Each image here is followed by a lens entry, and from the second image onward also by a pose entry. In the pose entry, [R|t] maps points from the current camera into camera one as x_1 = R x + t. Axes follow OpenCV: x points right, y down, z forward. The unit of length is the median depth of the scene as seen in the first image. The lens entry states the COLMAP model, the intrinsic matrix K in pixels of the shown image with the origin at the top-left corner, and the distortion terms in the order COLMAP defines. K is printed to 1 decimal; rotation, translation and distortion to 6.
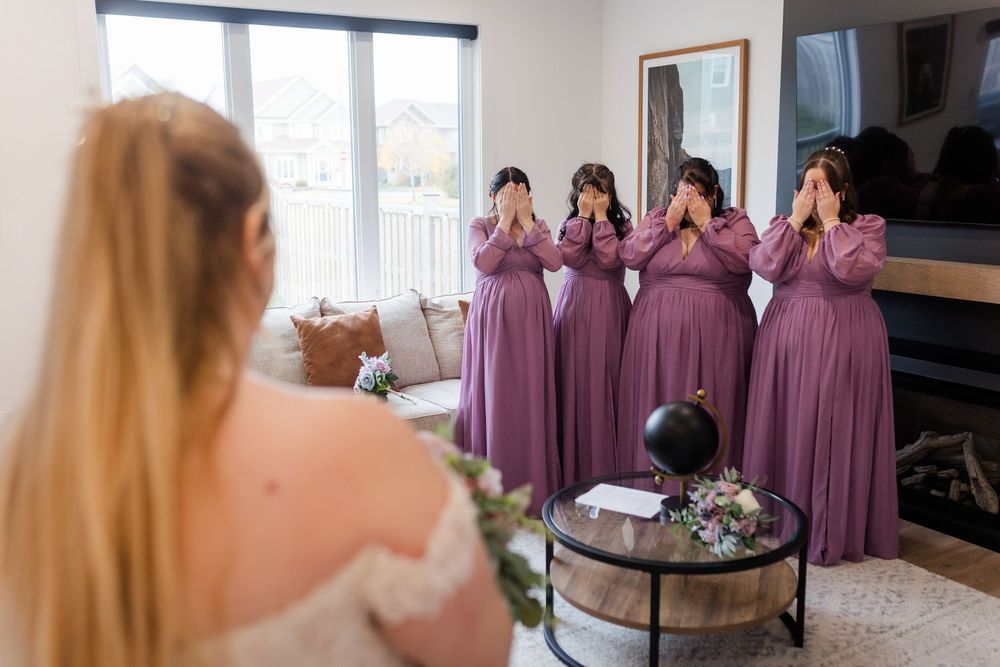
lens RADIAL K [[961.6, 0, 500.0], [0, 961.6, 333.5], [0, 0, 1]] dist [0.006705, -0.004286]
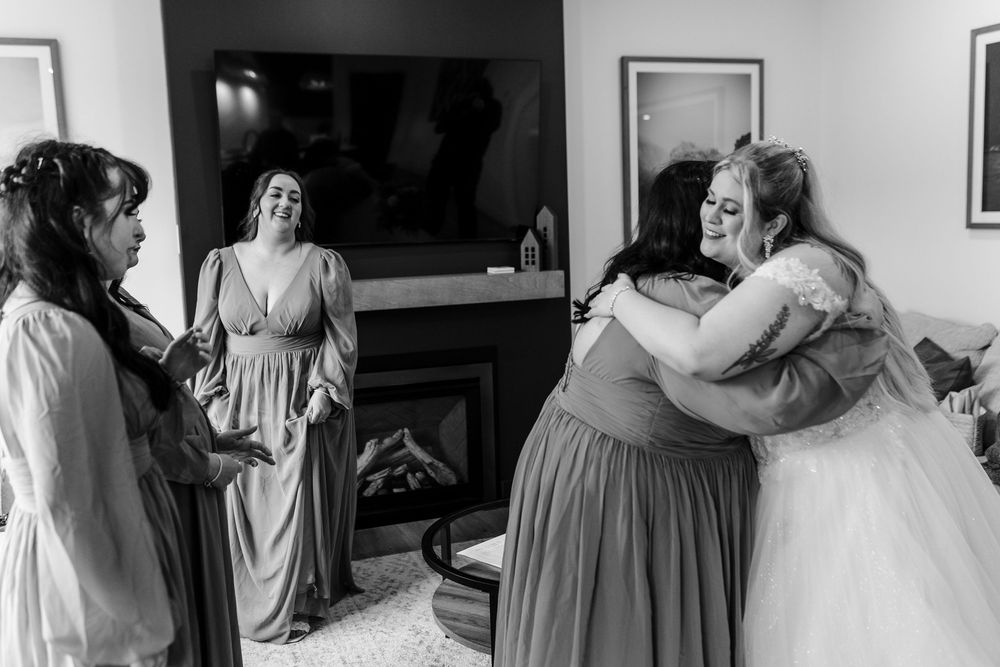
lens RADIAL K [[961.6, 0, 500.0], [0, 961.6, 333.5], [0, 0, 1]] dist [0.006705, -0.004286]
pose [[0.210731, -0.134277, 0.968278, -0.553856], [0.196161, 0.976182, 0.092682, -0.086243], [-0.957660, 0.170408, 0.232052, 0.610620]]
